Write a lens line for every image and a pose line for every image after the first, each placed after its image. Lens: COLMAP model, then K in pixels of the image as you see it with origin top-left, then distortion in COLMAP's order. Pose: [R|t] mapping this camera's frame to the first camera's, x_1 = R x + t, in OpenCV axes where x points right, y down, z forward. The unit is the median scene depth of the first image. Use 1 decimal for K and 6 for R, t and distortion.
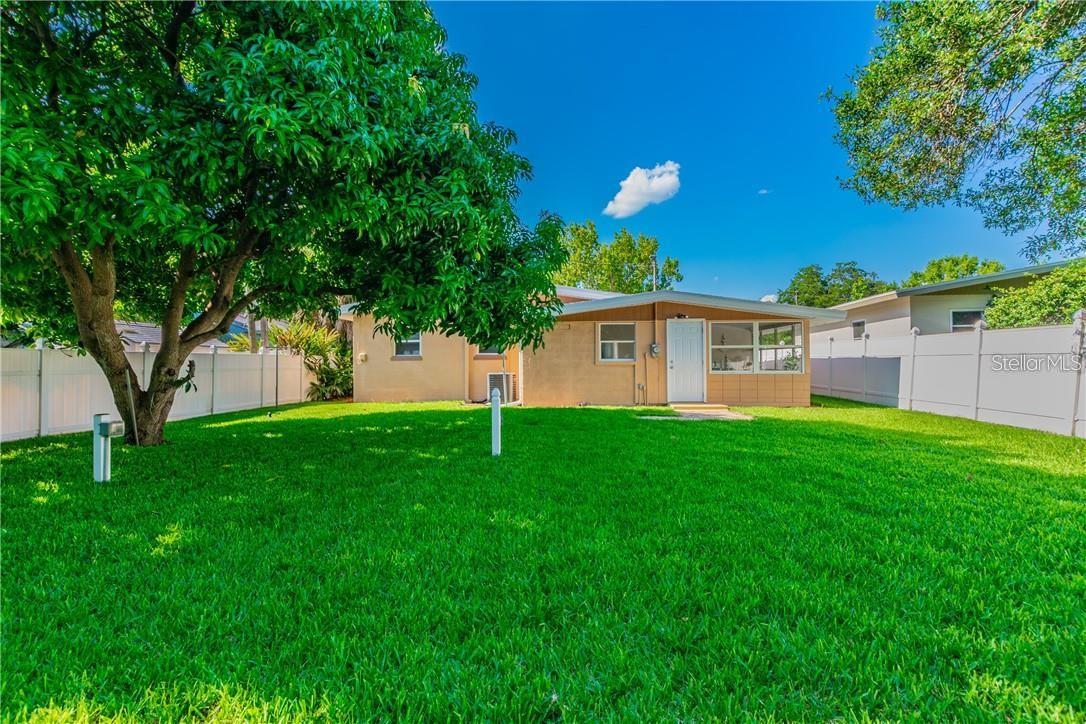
lens RADIAL K [[484.5, 0, 542.7], [0, 484.5, 359.5], [0, 0, 1]] dist [0.003646, 0.001379]
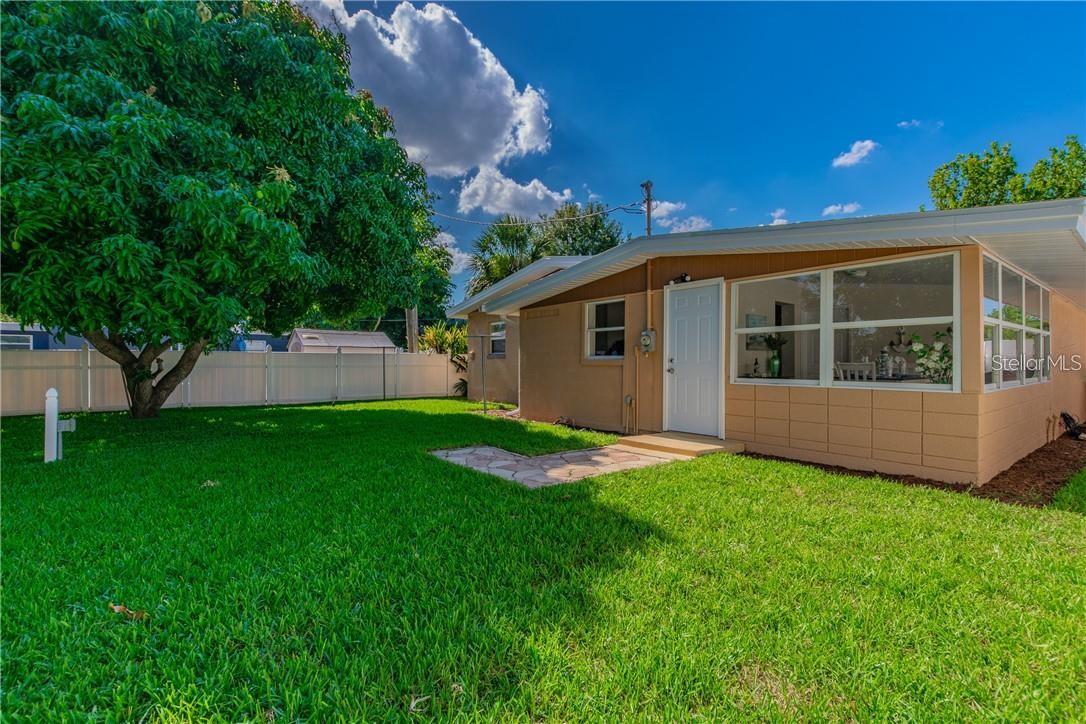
lens RADIAL K [[484.5, 0, 542.7], [0, 484.5, 358.9], [0, 0, 1]] dist [0.003646, 0.001379]
pose [[0.686170, -0.000731, -0.727441, 0.578221], [0.003704, 0.999990, 0.002489, 0.000995], [0.727432, -0.004402, 0.686166, 0.496695]]
